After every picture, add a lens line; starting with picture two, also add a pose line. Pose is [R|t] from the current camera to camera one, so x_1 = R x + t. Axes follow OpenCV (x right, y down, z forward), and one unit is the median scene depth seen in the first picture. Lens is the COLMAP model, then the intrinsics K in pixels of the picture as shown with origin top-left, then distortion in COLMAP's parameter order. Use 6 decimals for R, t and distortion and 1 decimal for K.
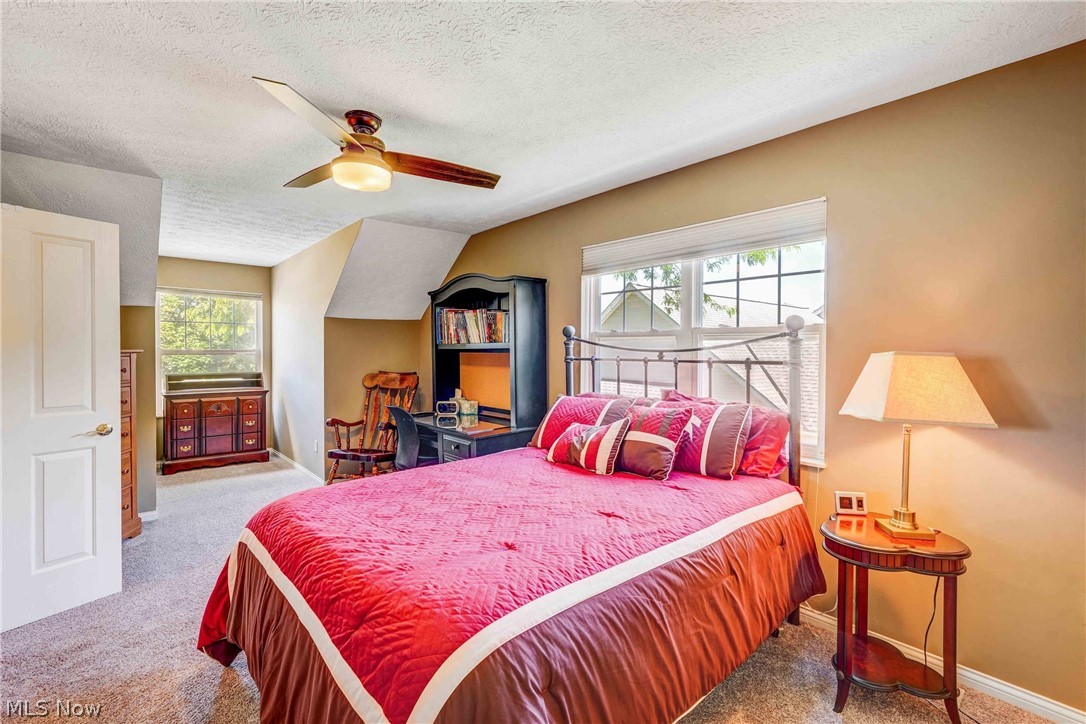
lens RADIAL K [[483.9, 0, 542.8], [0, 483.9, 355.7], [0, 0, 1]] dist [-0.011463, 0.005882]
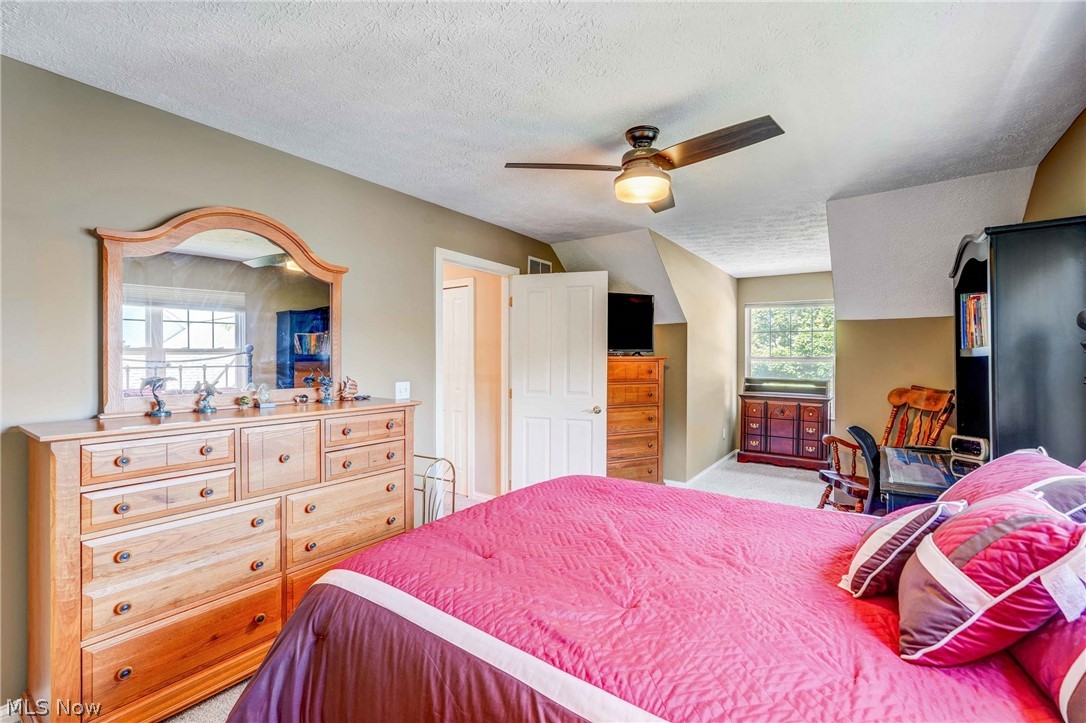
lens RADIAL K [[483.9, 0, 544.9], [0, 483.9, 356.7], [0, 0, 1]] dist [-0.011463, 0.005882]
pose [[0.220443, 0.001689, -0.975398, 0.383308], [-0.015185, 0.999883, -0.001701, -0.004952], [0.975282, 0.015187, 0.220443, 0.372400]]
